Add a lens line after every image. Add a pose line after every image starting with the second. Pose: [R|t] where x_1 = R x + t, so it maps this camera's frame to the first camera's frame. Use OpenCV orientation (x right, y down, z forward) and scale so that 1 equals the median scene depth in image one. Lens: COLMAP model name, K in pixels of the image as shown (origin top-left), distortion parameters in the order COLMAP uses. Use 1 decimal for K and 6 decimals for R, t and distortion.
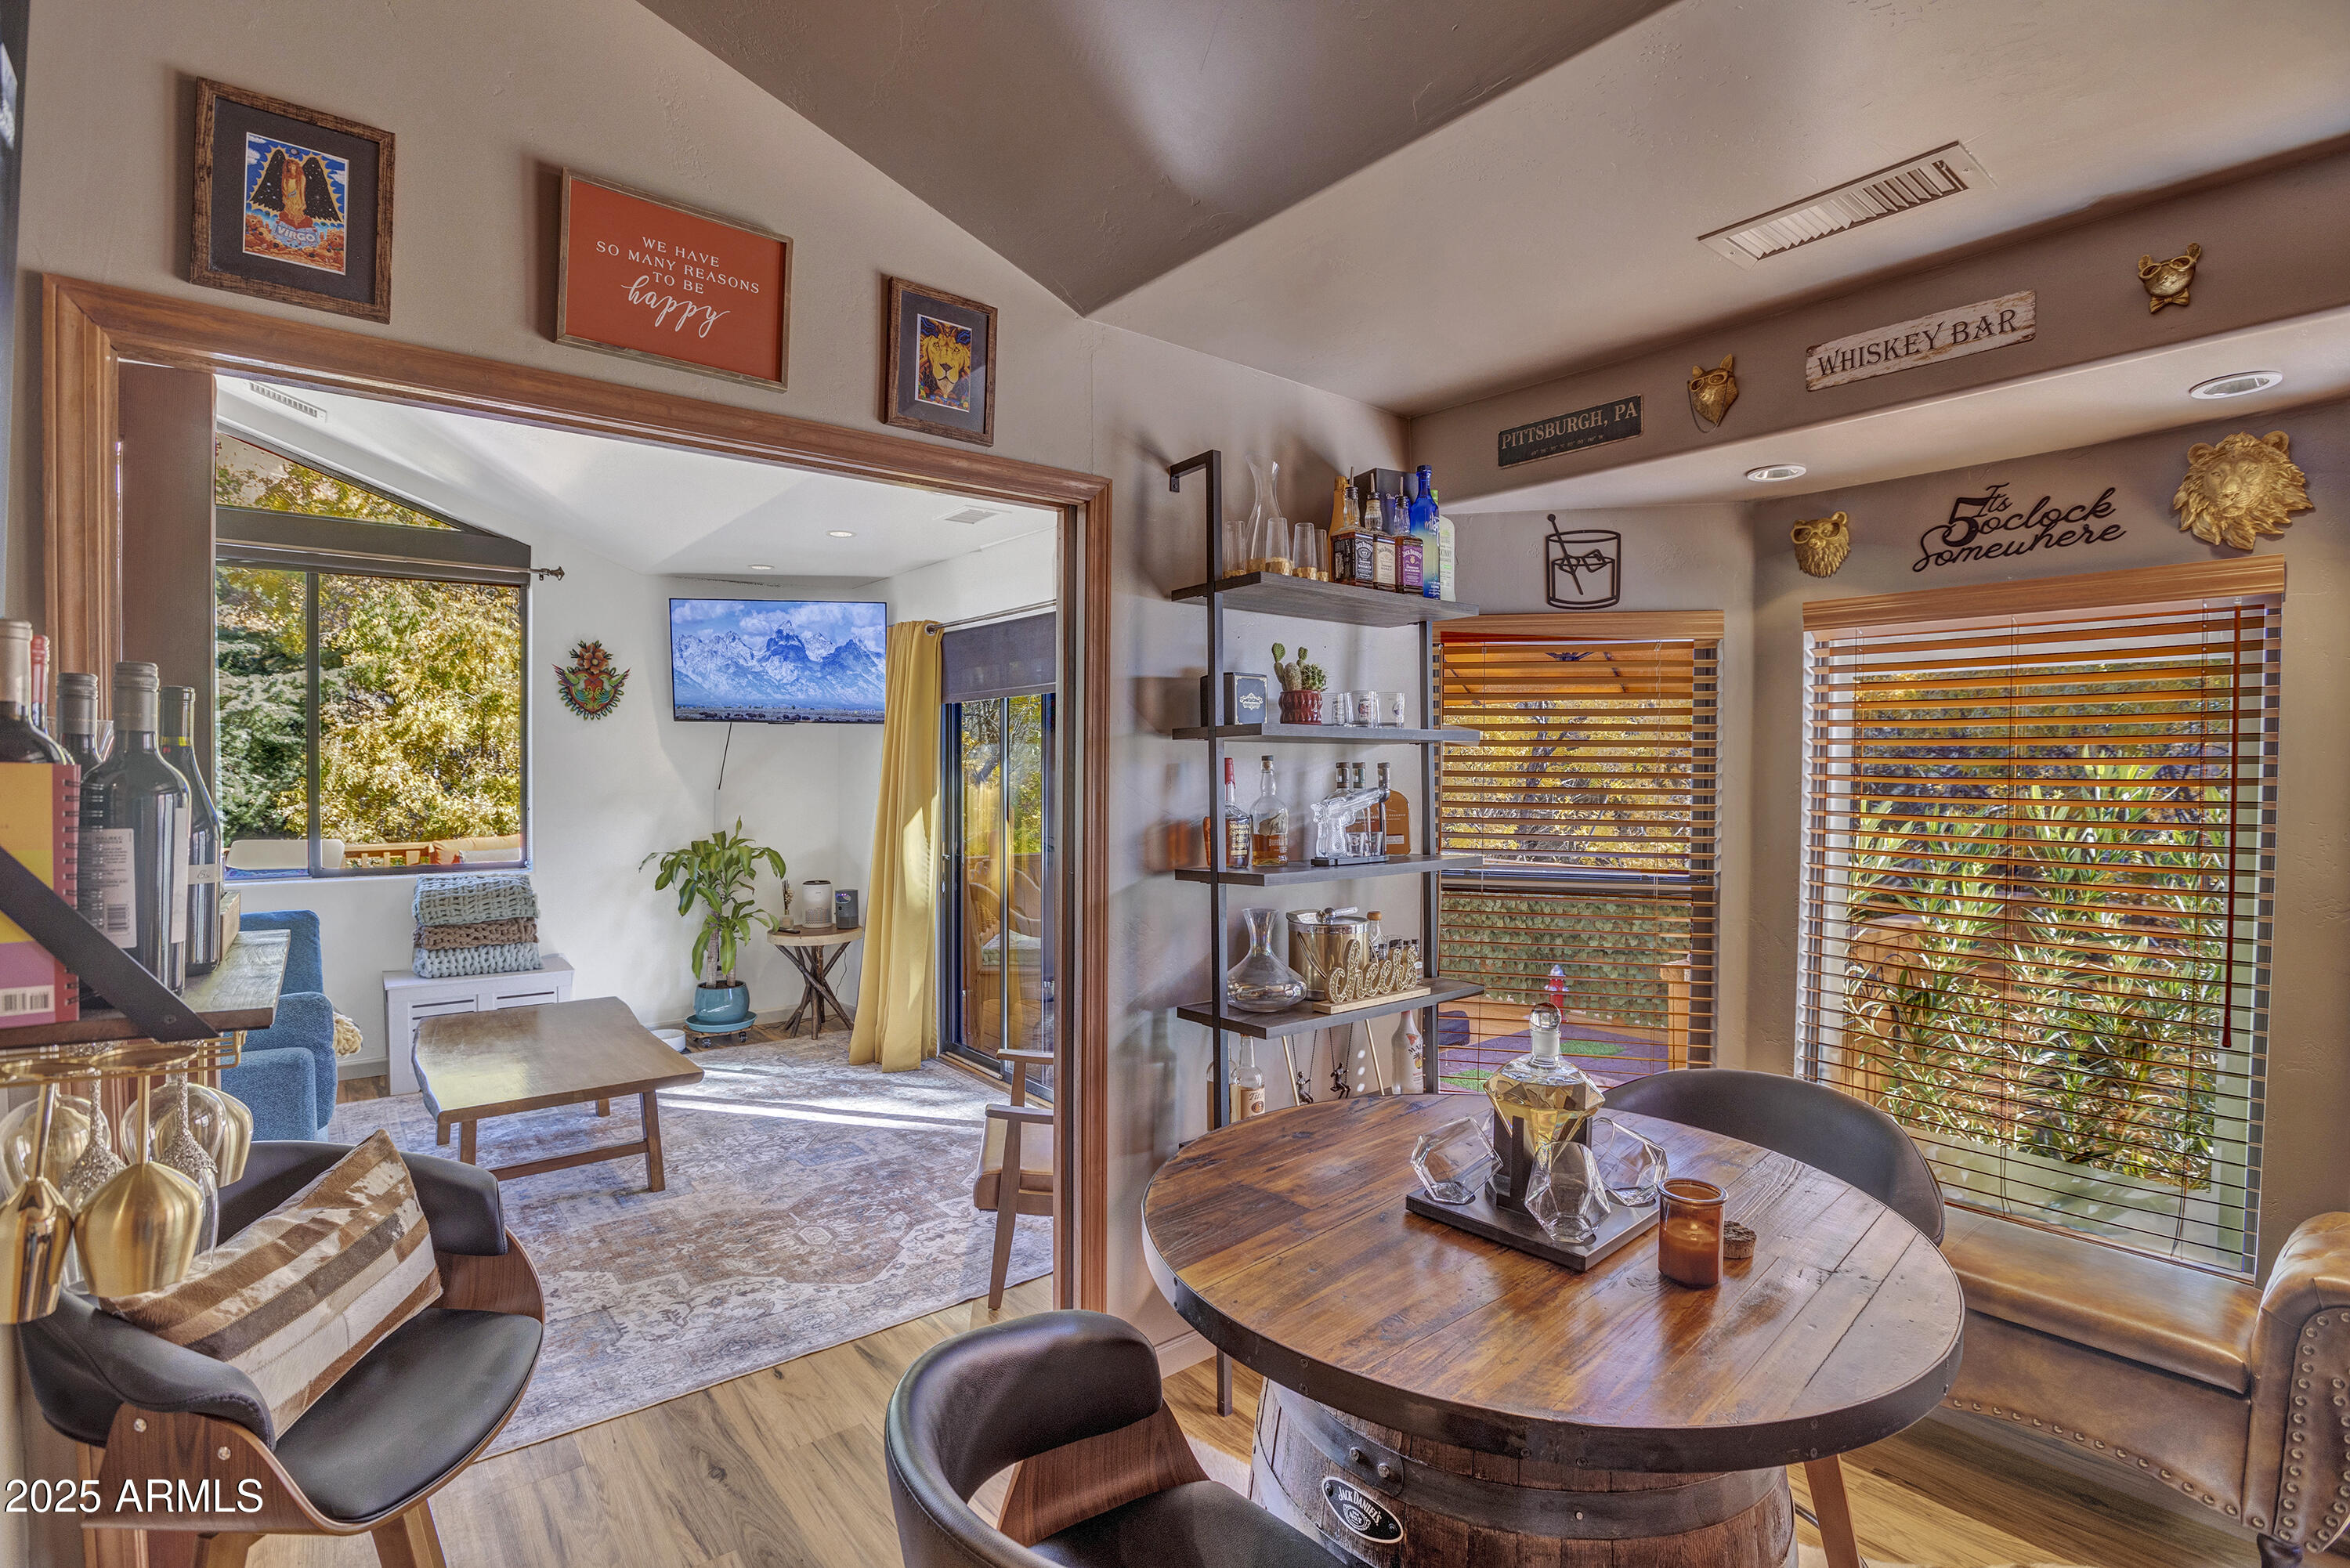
lens RADIAL K [[1068.6, 0, 1175.0], [0, 1068.6, 784.0], [0, 0, 1]] dist [-0.043774, 0.006371]
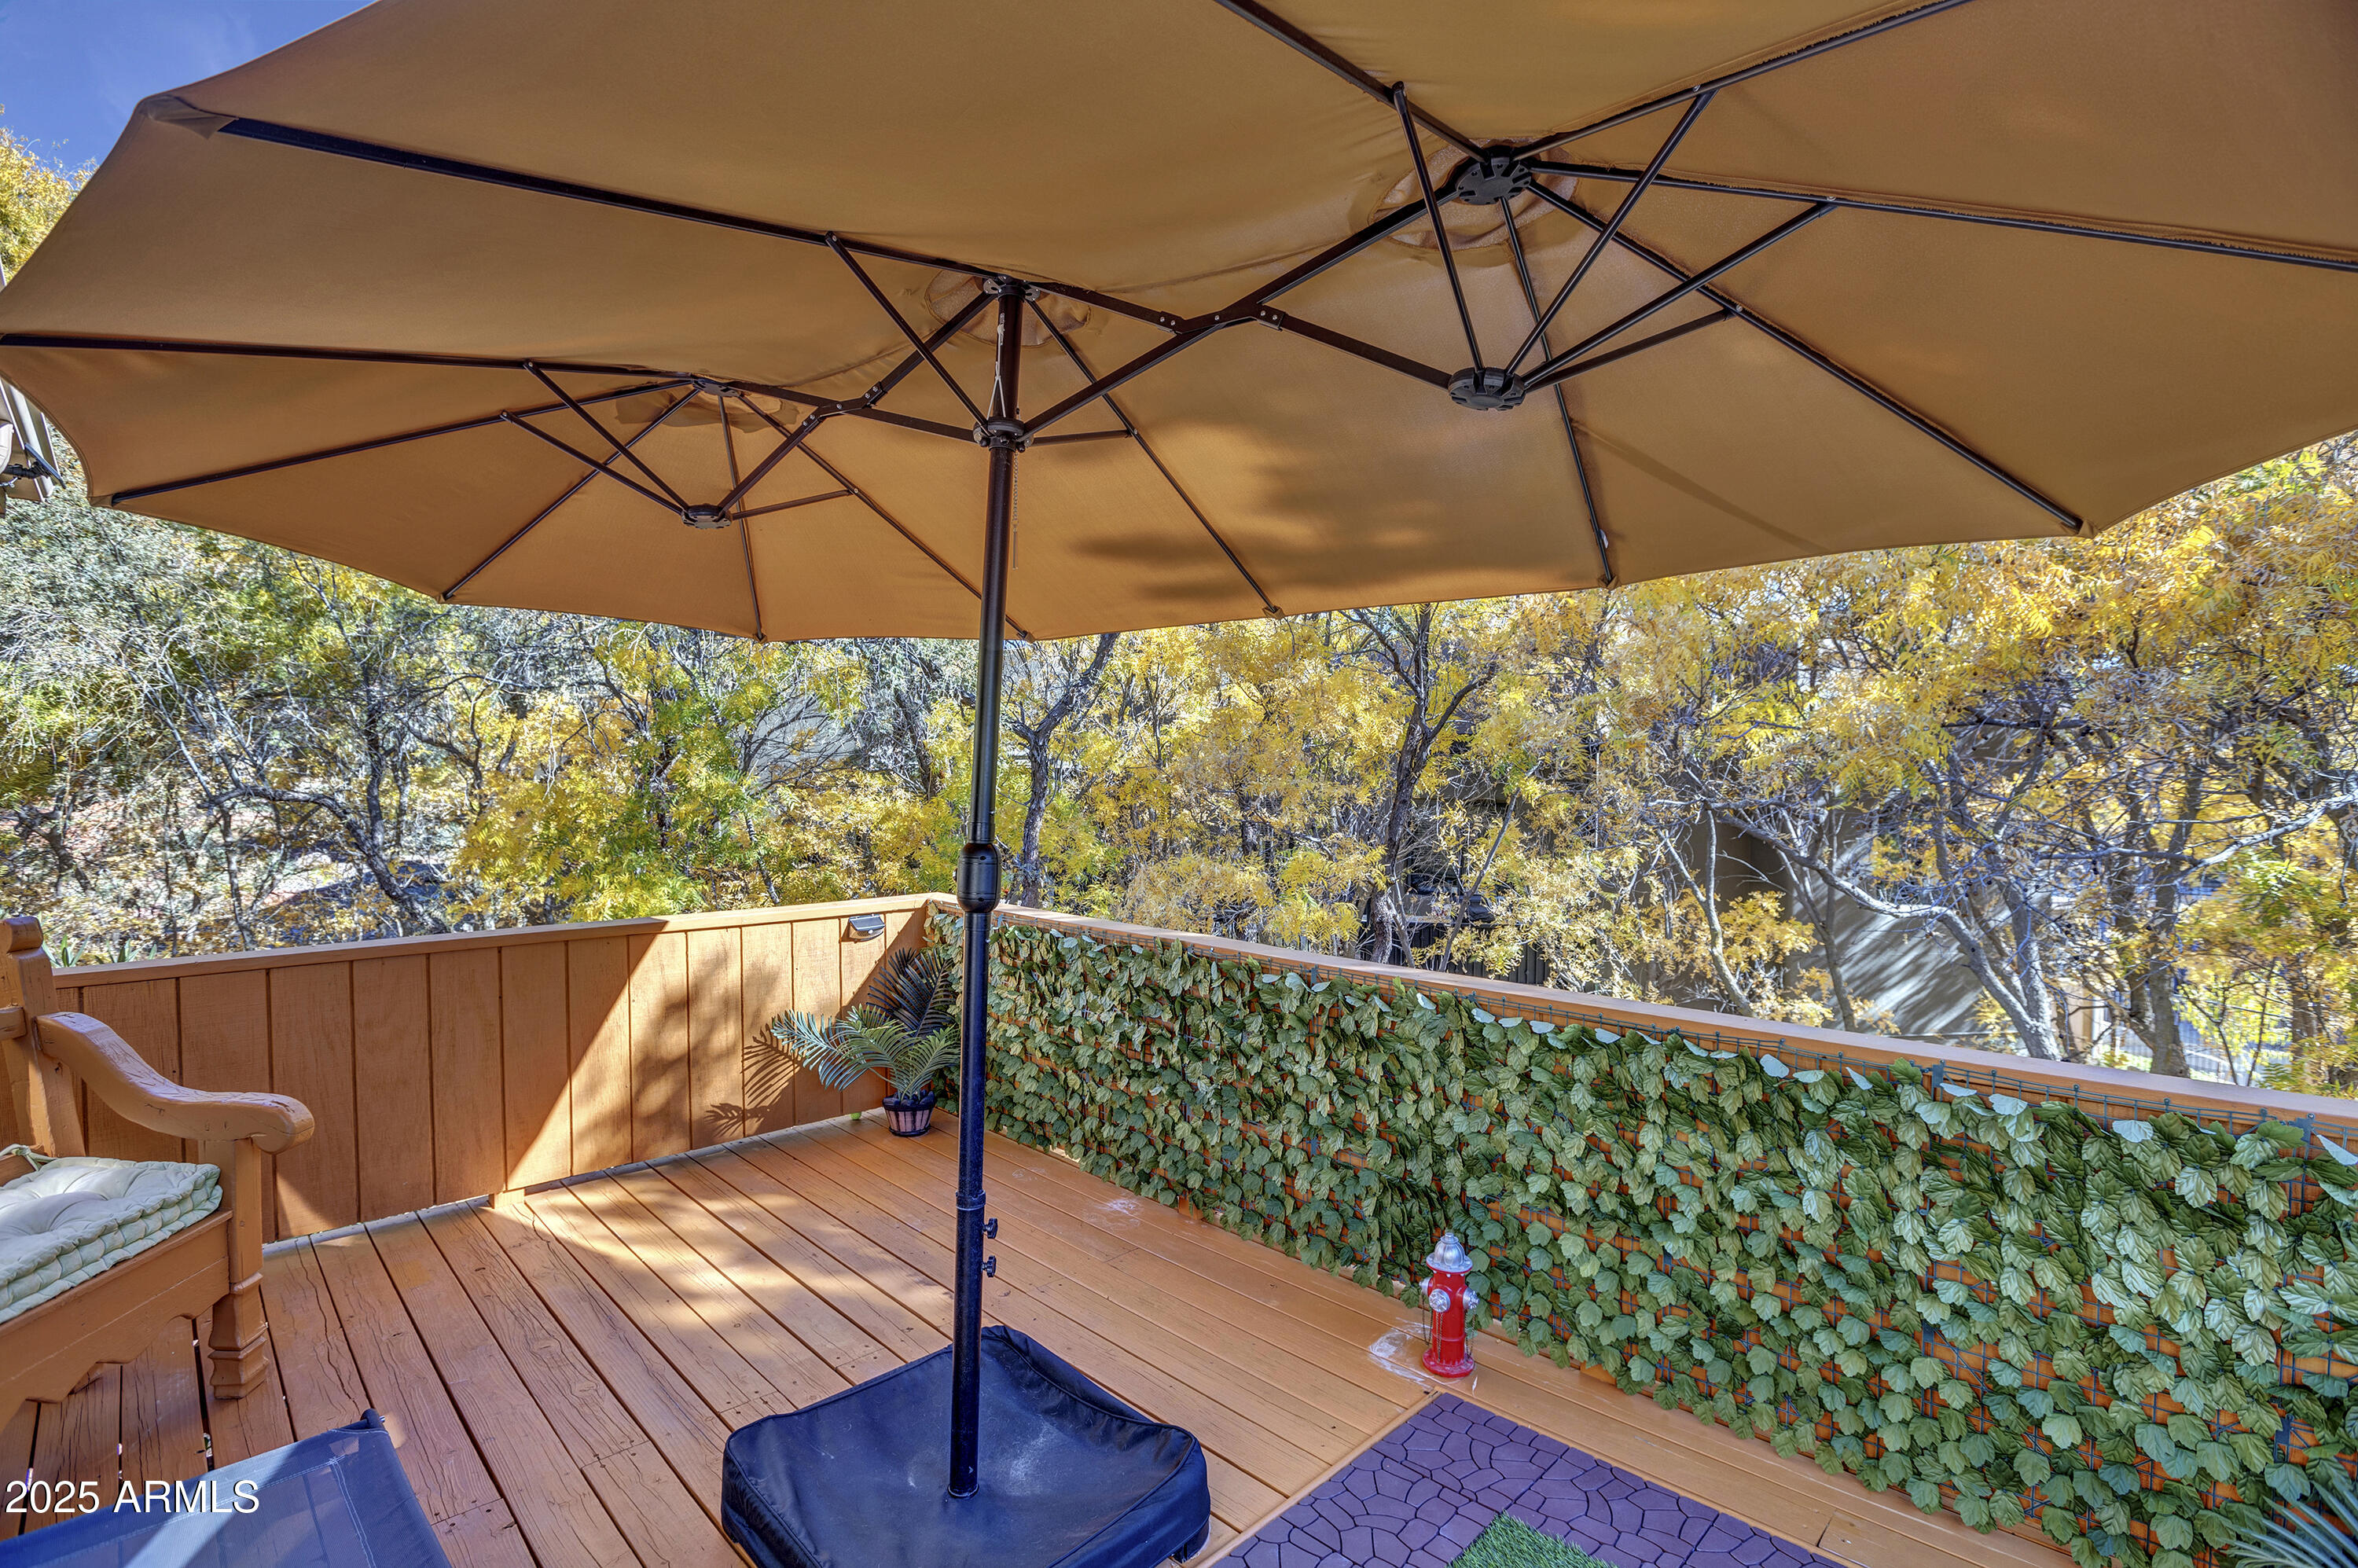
lens RADIAL K [[1072.3, 0, 1179.0], [0, 1072.3, 784.0], [0, 0, 1]] dist [-0.043774, 0.006371]
pose [[0.991877, -0.003073, 0.127165, 0.126193], [0.002444, 0.999984, 0.005100, -0.004474], [-0.127178, -0.004748, 0.991869, 0.376353]]
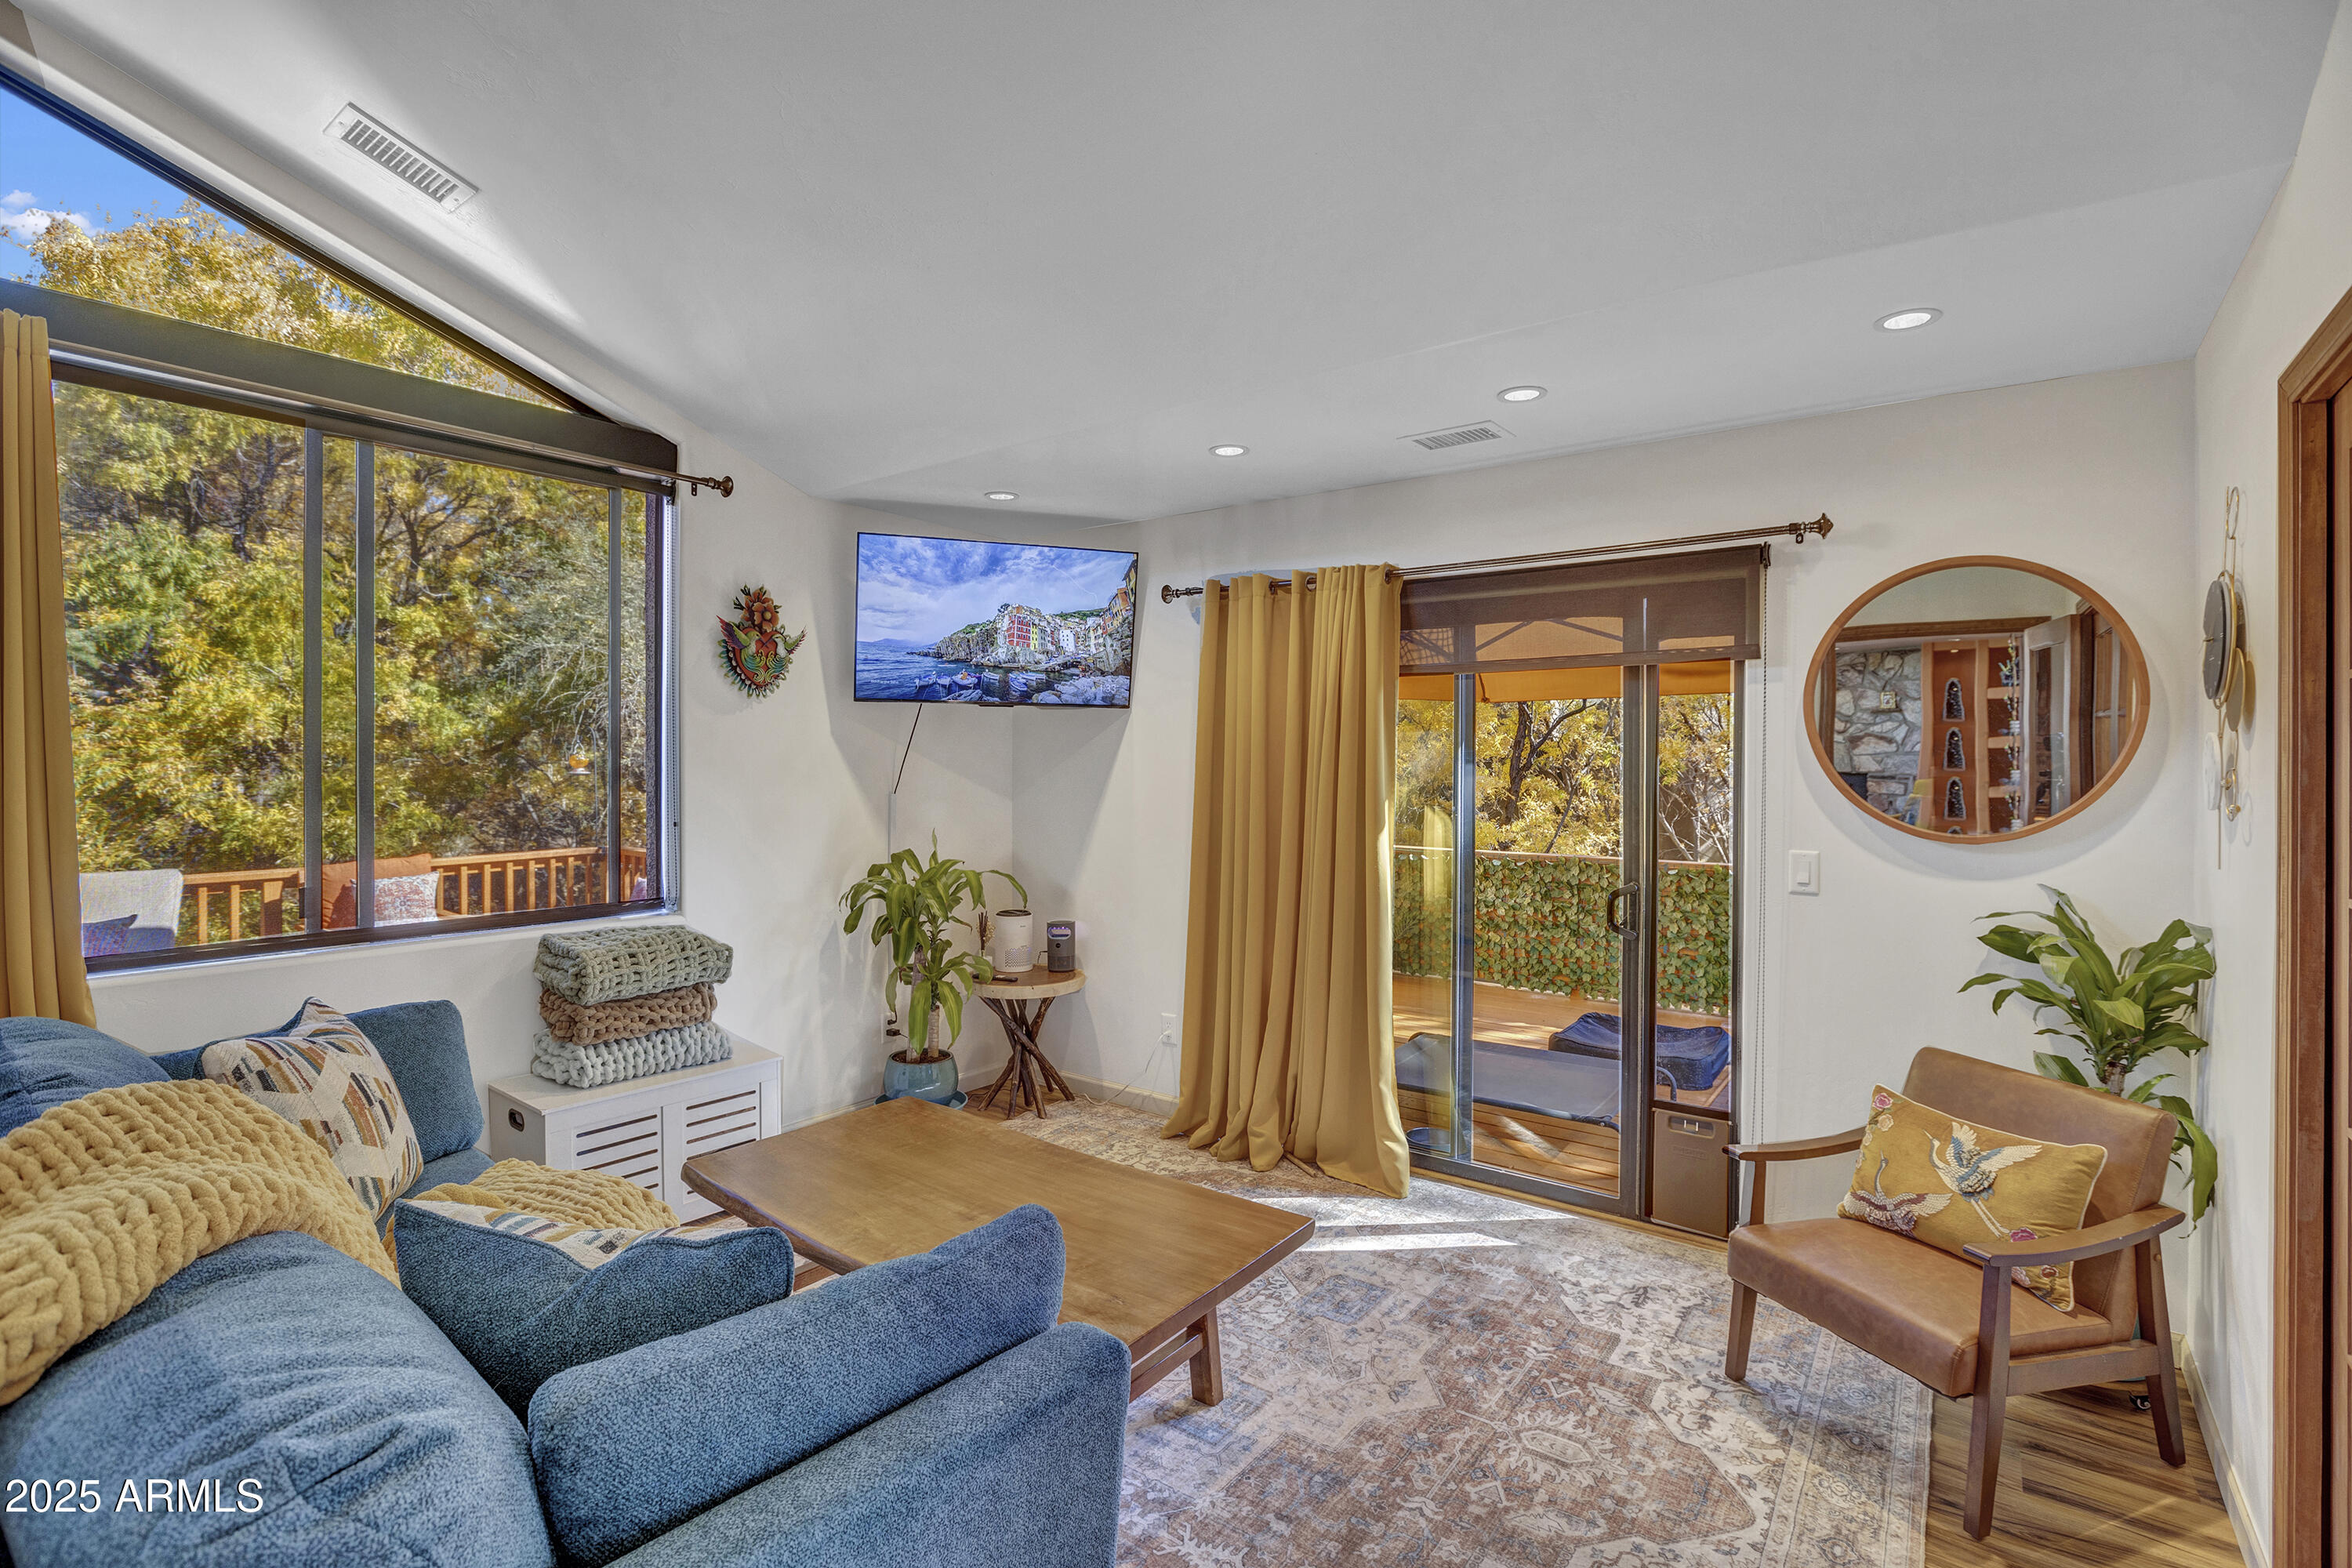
lens RADIAL K [[1069.6, 0, 1176.0], [0, 1069.6, 784.0], [0, 0, 1]] dist [-0.043774, 0.006371]
pose [[0.971102, -0.006102, 0.238587, -0.234570], [0.005189, 0.999977, 0.004456, -0.002395], [-0.238608, -0.003089, 0.971111, 0.127007]]
